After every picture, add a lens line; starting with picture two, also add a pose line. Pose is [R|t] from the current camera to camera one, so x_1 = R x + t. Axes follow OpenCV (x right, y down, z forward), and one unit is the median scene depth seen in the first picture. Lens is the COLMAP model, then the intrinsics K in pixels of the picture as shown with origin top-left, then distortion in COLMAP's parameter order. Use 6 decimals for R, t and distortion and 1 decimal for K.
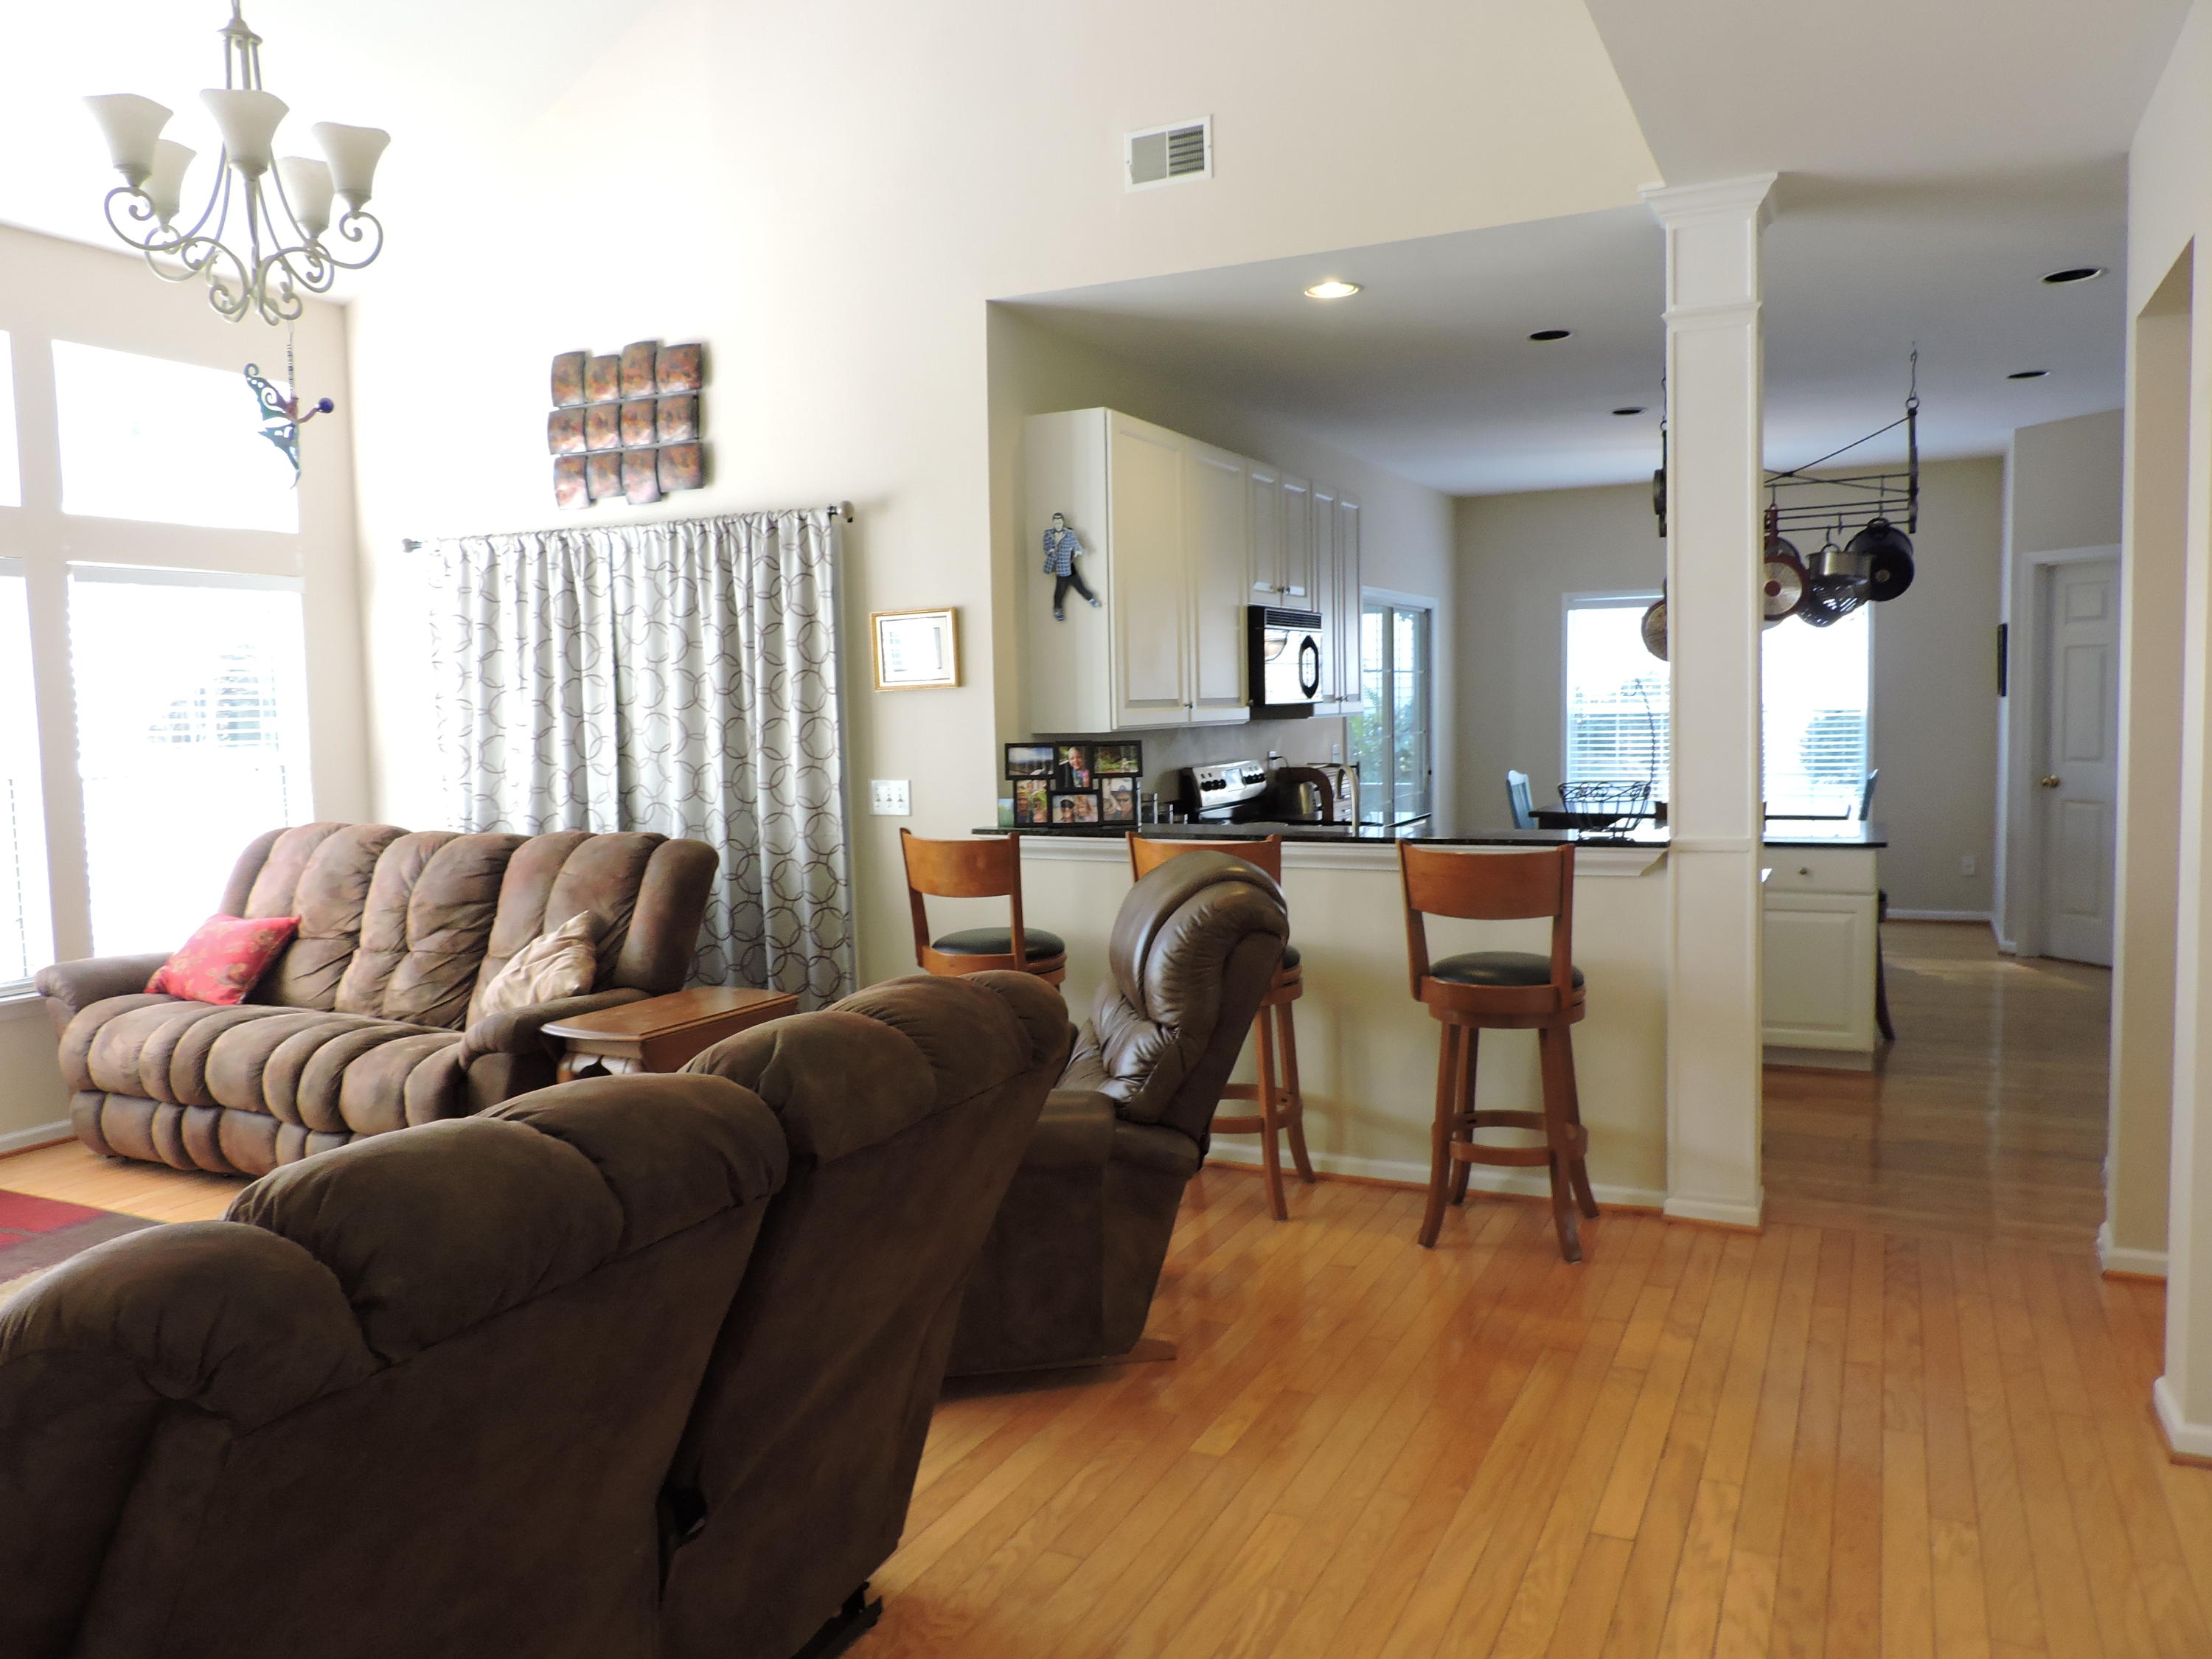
lens RADIAL K [[1576.9, 0, 1109.6], [0, 1576.9, 829.2], [0, 0, 1]] dist [-0.018604, 0.011200]
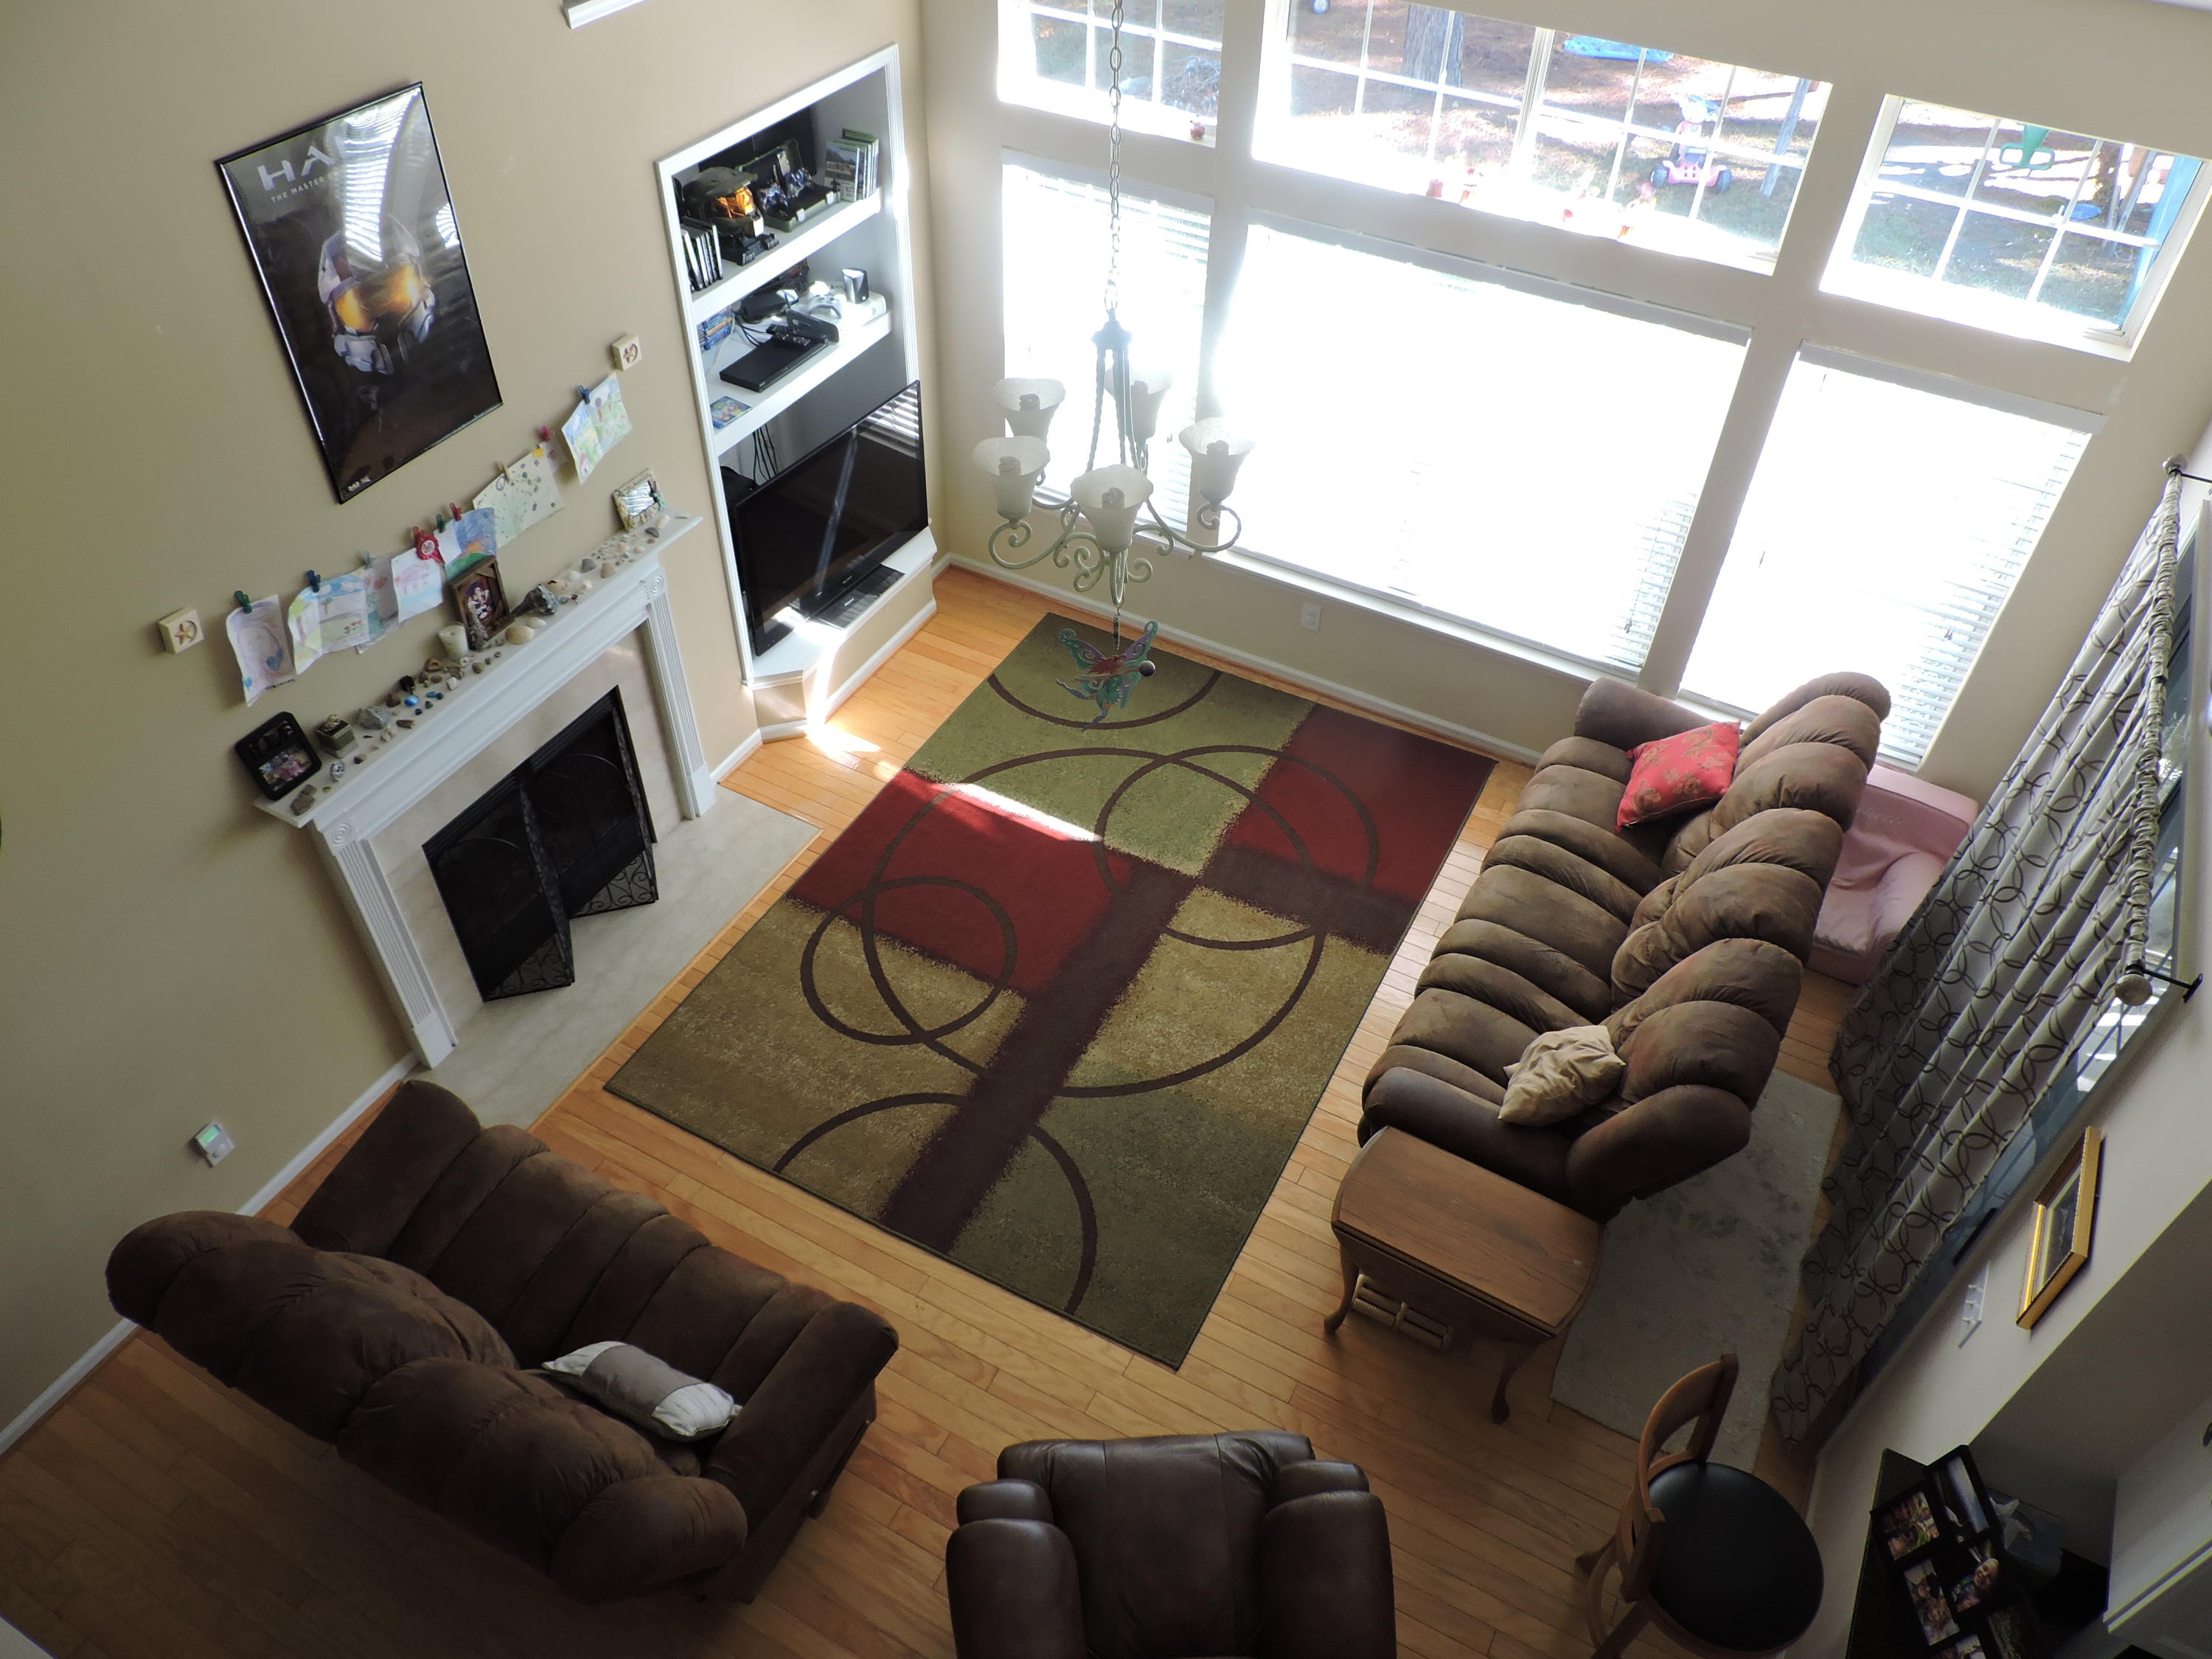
lens RADIAL K [[1576.9, 0, 1104.4], [0, 1576.9, 826.1], [0, 0, 1]] dist [-0.018604, 0.011200]
pose [[-0.042603, 0.710703, -0.702201, 0.202321], [-0.090870, 0.697170, 0.711124, -0.619055], [0.994951, 0.094105, 0.034880, 0.628243]]
